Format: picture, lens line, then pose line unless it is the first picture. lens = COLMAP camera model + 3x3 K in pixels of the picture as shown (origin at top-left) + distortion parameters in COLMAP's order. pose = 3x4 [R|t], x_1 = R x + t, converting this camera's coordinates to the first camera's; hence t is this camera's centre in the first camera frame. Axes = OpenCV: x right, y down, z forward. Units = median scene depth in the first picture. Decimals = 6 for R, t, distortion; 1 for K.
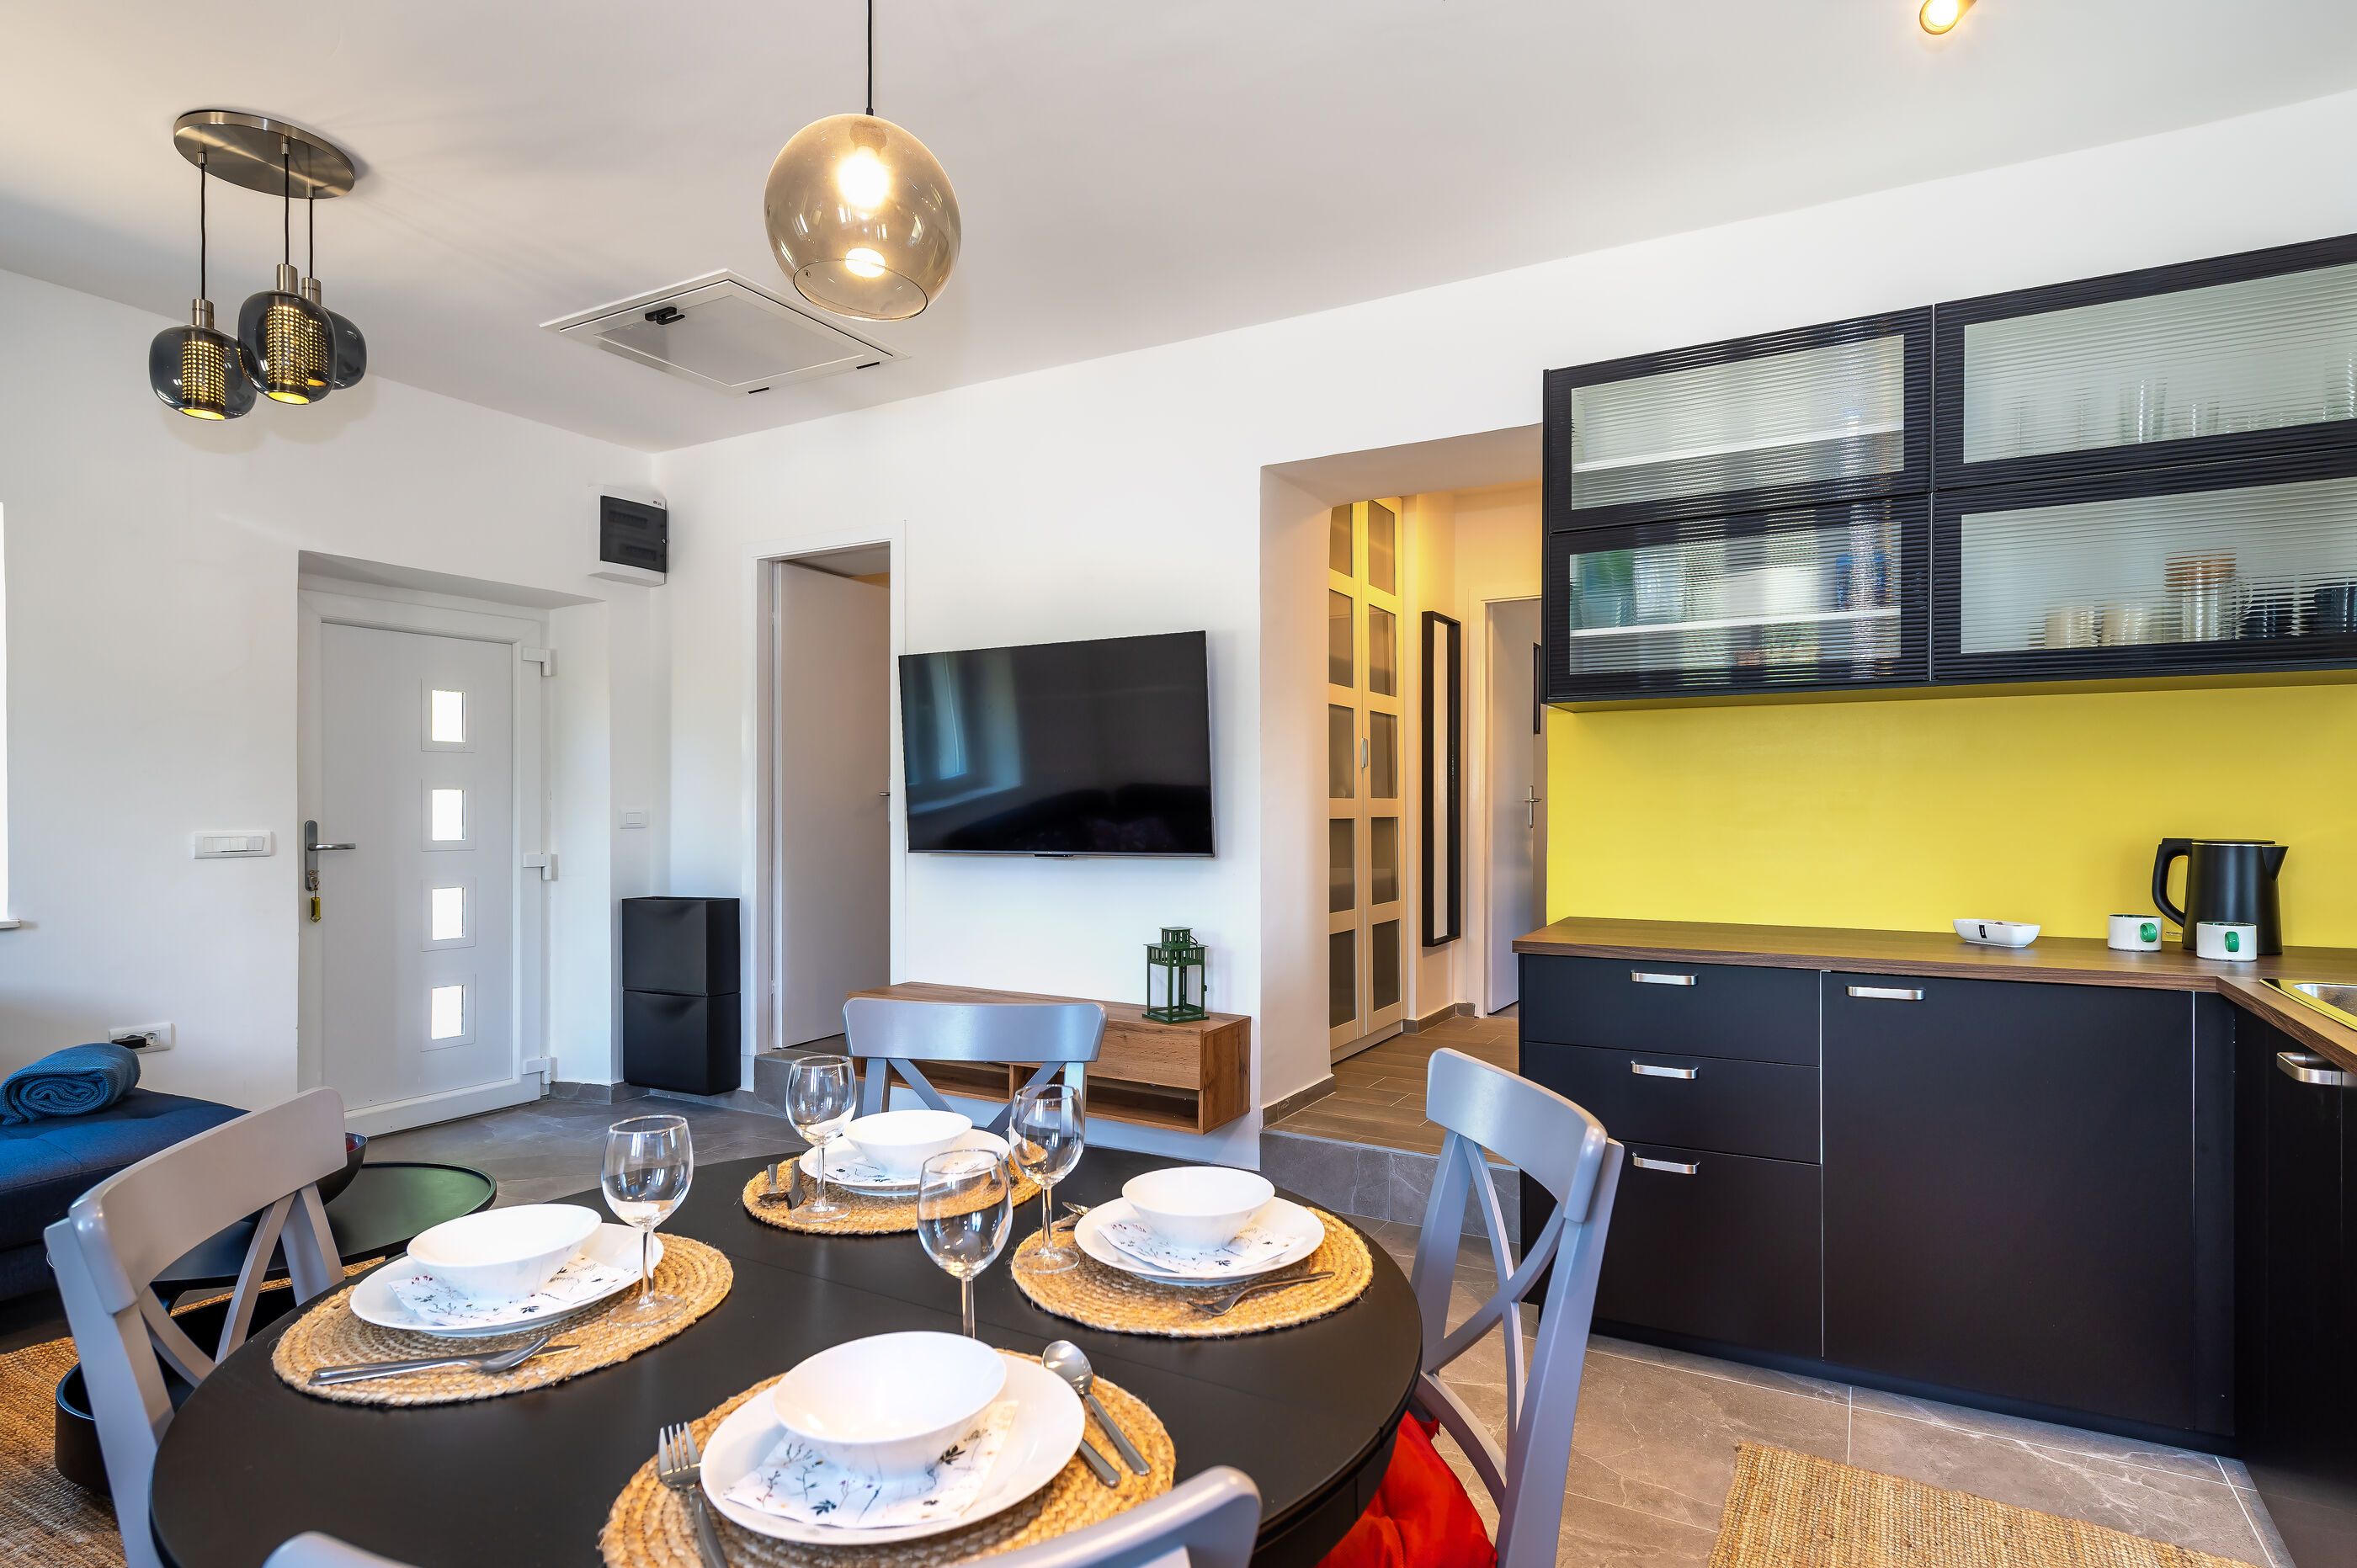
lens RADIAL K [[1207.7, 0, 1204.2], [0, 1207.7, 820.3], [0, 0, 1]] dist [0.017380, -0.009040]
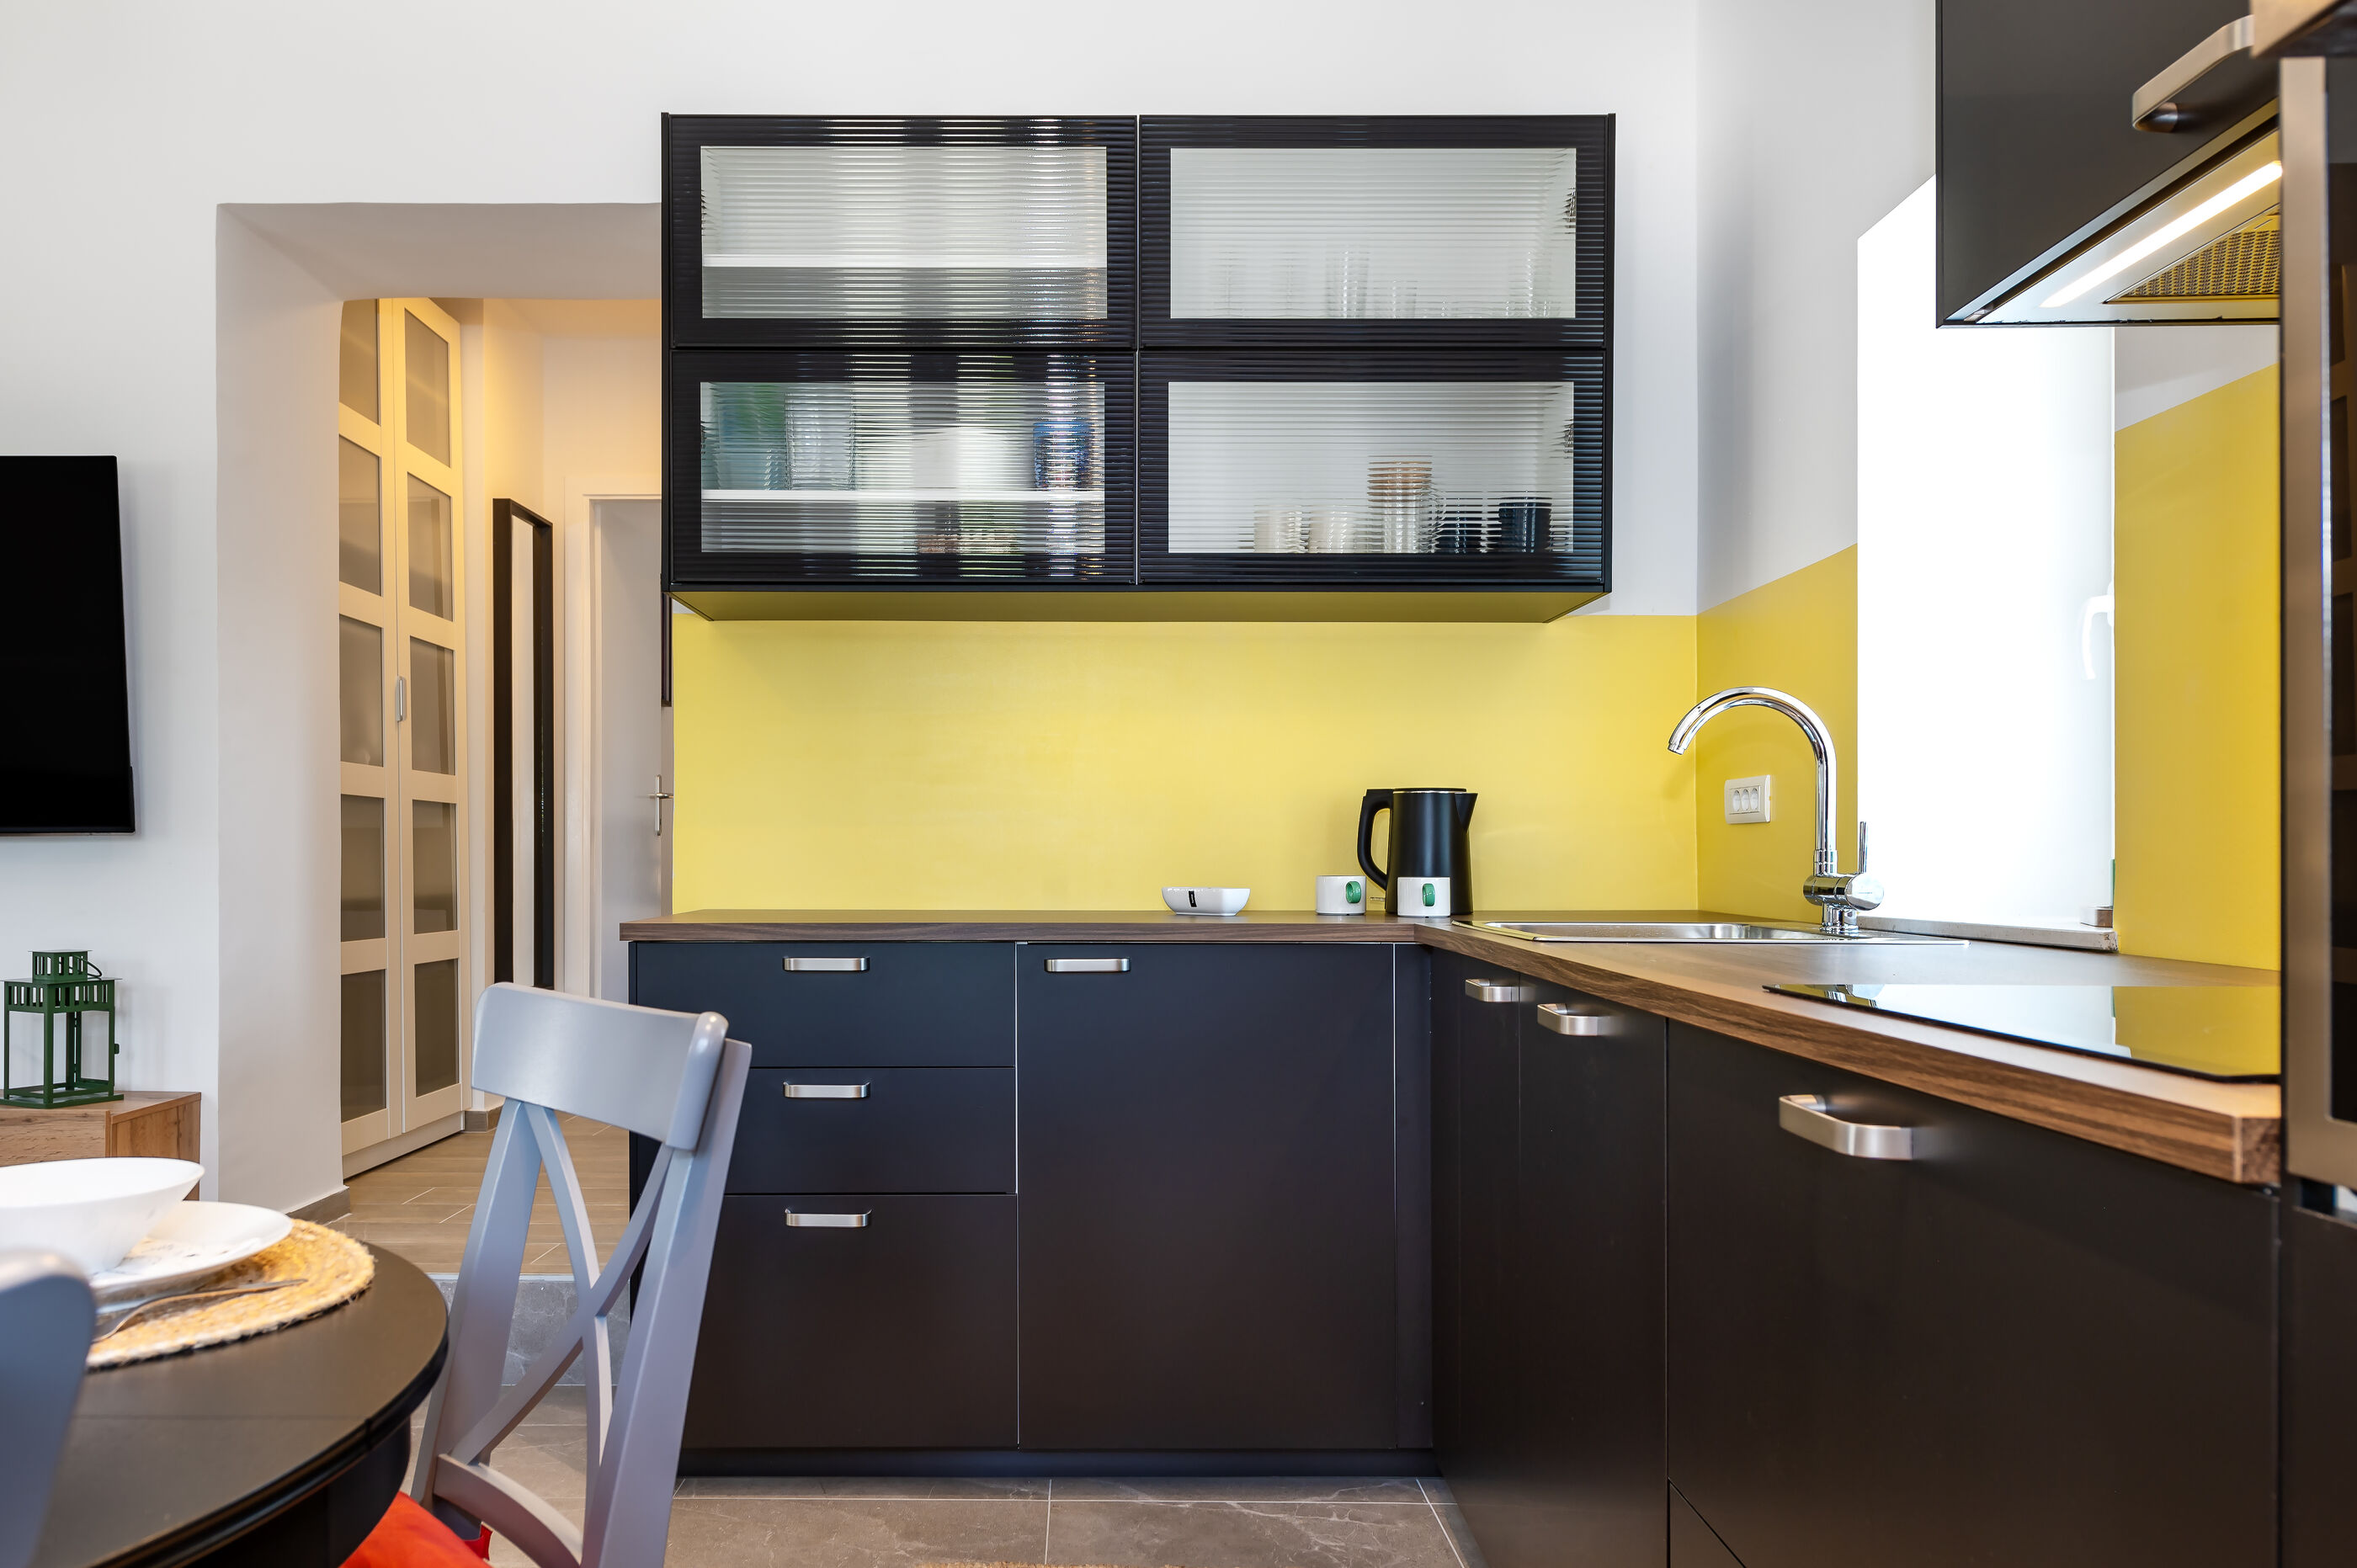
lens RADIAL K [[1731.5, 0, 1049.7], [0, 1731.5, 869.3], [0, 0, 1]] dist [0.058878, -0.069716]
pose [[0.886437, 0.000849, 0.462849, 0.012720], [0.002329, 0.999977, -0.006294, 0.074940], [-0.462844, 0.006657, 0.886415, 0.006236]]
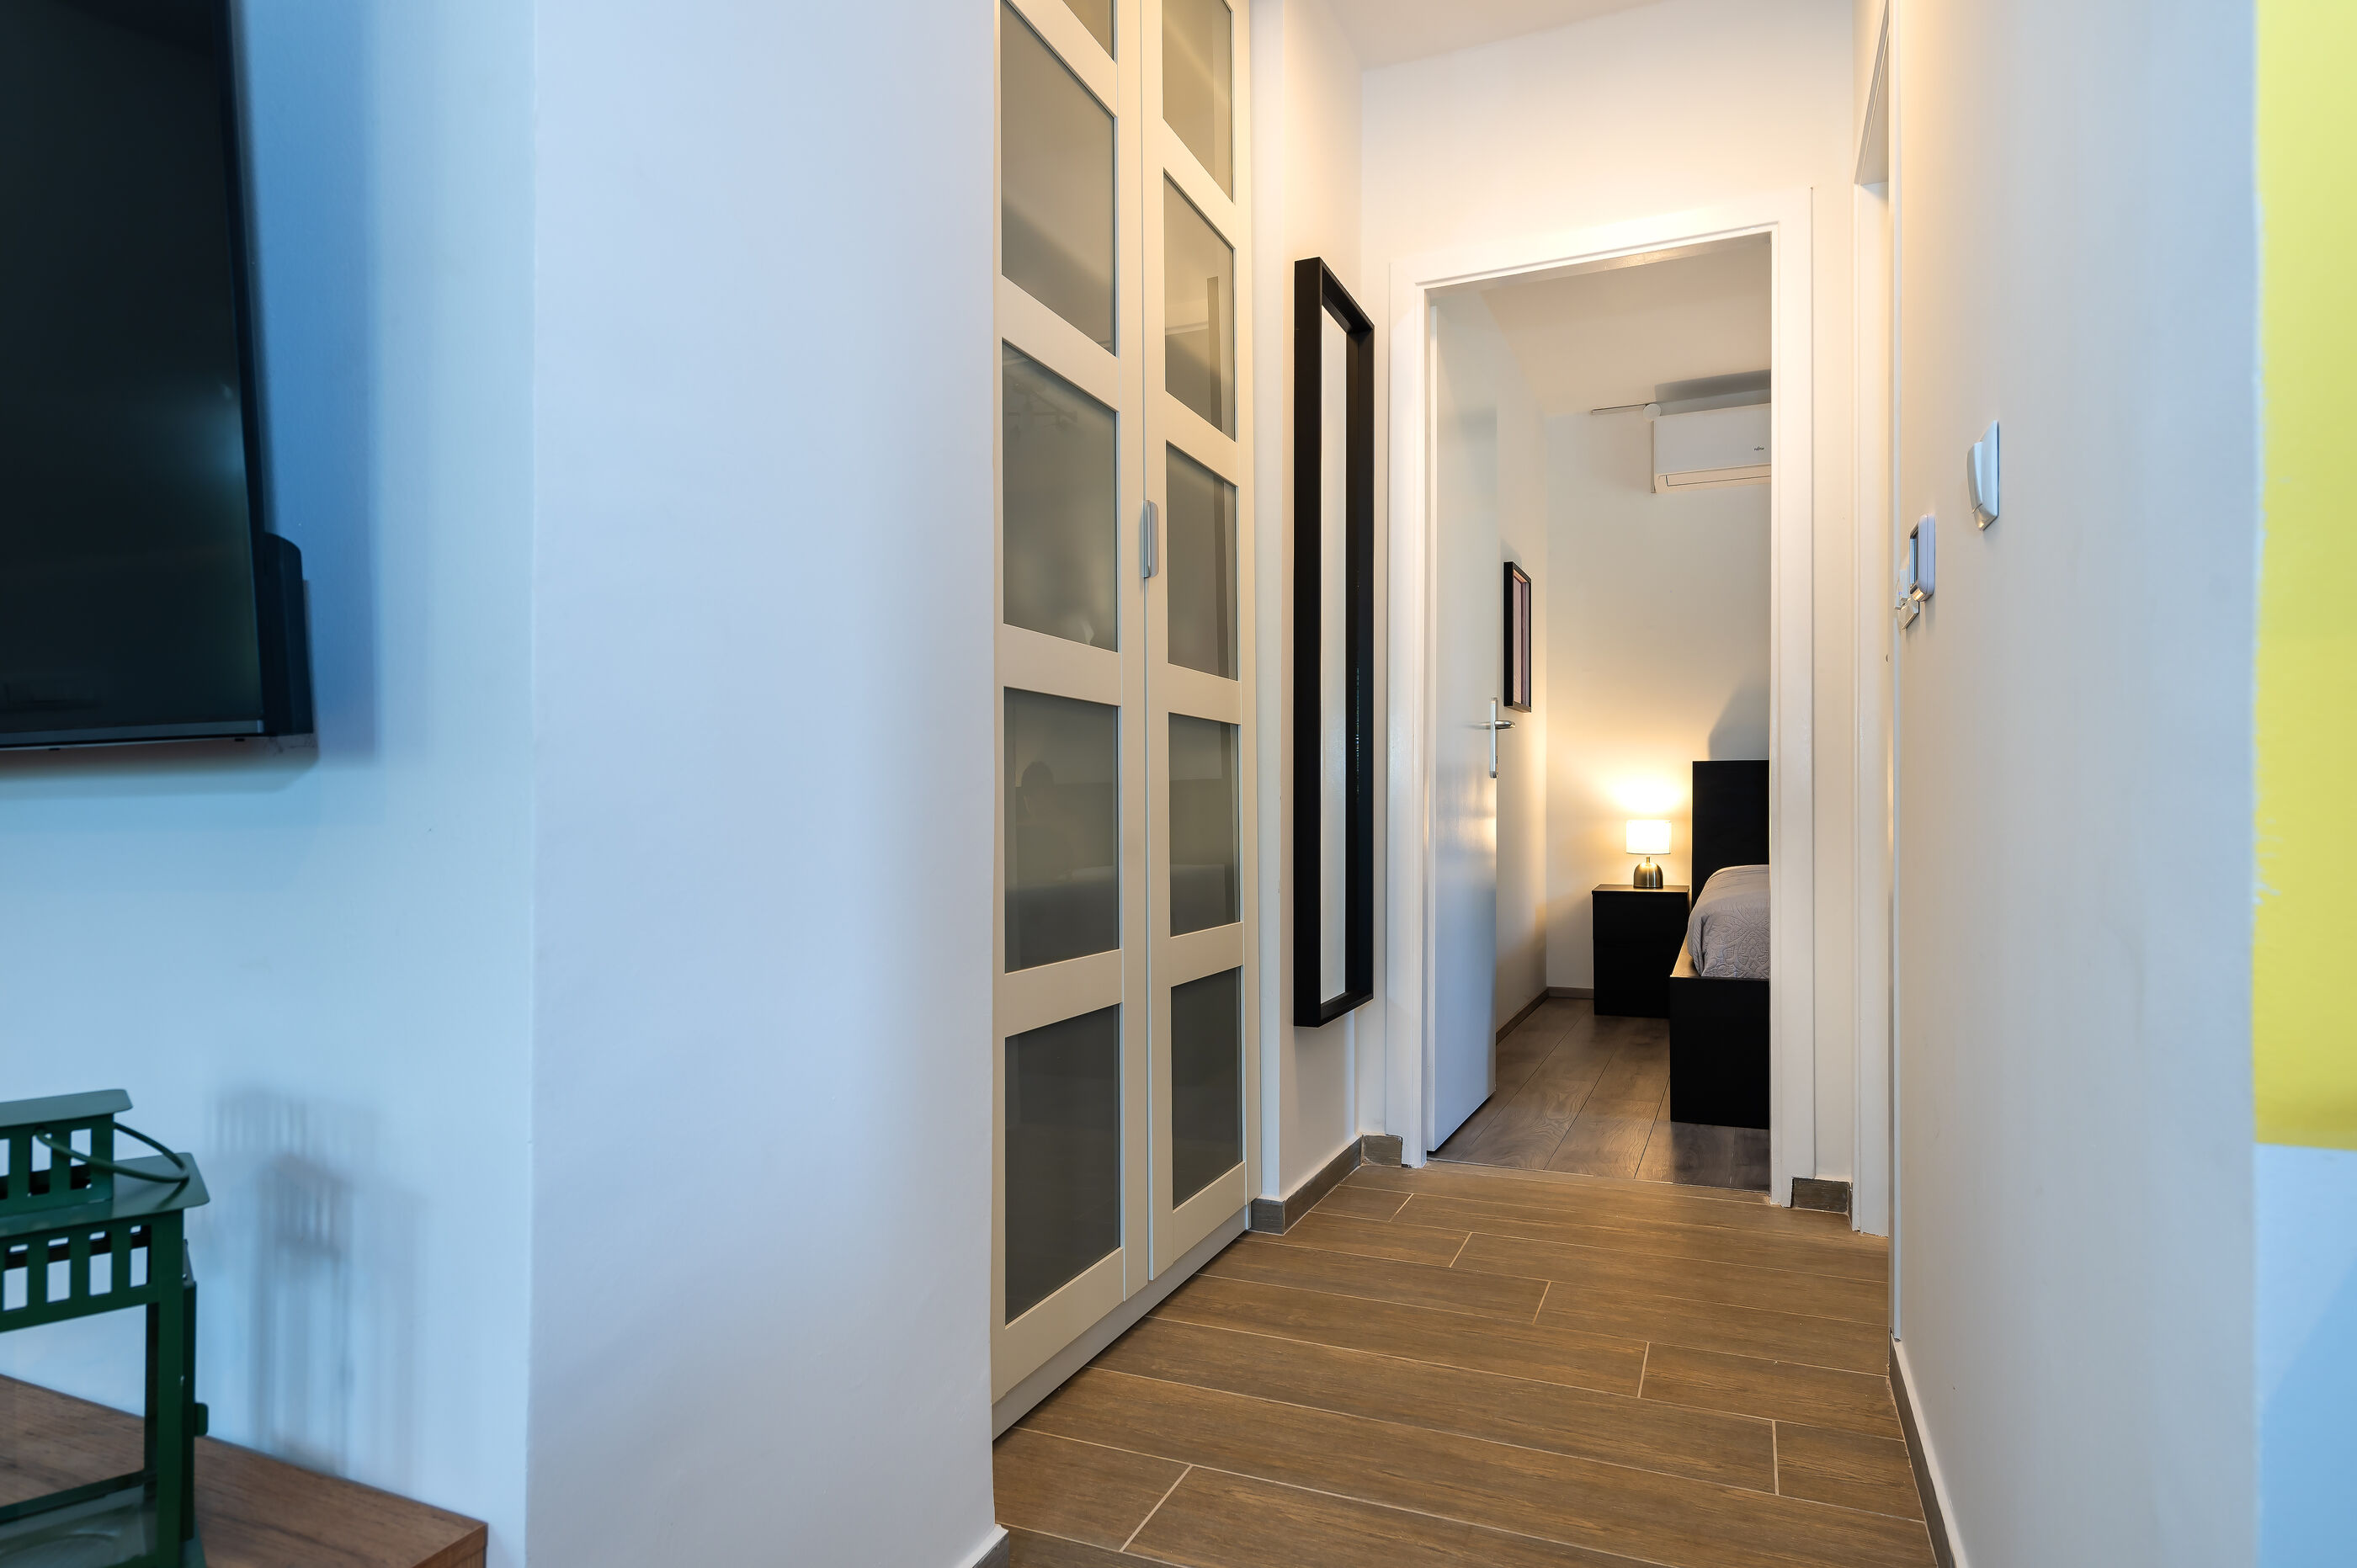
lens RADIAL K [[1264.0, 0, 1176.4], [0, 1264.0, 764.1], [0, 0, 1]] dist [0.018977, -0.011797]
pose [[0.995735, 0.008886, 0.091835, 0.183354], [-0.004797, 0.998991, -0.044656, 0.058676], [-0.092139, 0.044025, 0.994772, 1.050250]]
